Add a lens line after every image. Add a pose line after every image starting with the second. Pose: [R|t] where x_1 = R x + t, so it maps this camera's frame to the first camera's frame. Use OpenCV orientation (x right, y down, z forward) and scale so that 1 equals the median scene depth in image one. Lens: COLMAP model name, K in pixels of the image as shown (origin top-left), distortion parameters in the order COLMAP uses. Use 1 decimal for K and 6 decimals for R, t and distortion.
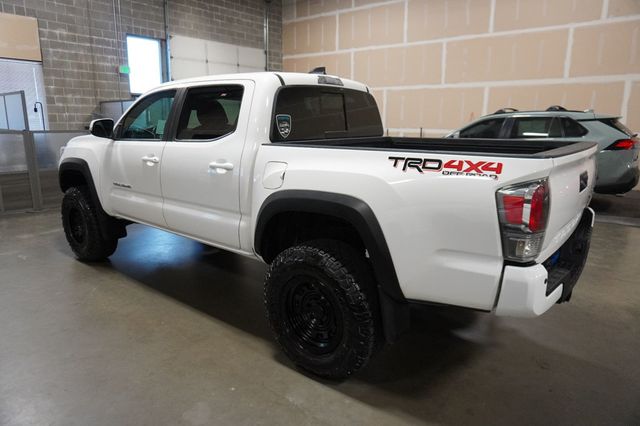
lens RADIAL K [[430.7, 0, 314.3], [0, 430.7, 211.3], [0, 0, 1]] dist [-0.024574, 0.011617]
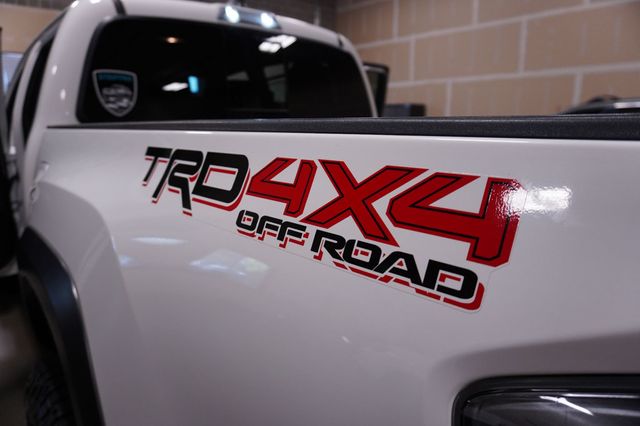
lens RADIAL K [[430.7, 0, 321.8], [0, 430.7, 216.1], [0, 0, 1]] dist [-0.024574, 0.011617]
pose [[0.986677, 0.030968, -0.159718, 0.253552], [-0.030903, 0.999518, 0.002892, -0.063473], [0.159731, 0.002082, 0.987158, 0.548545]]
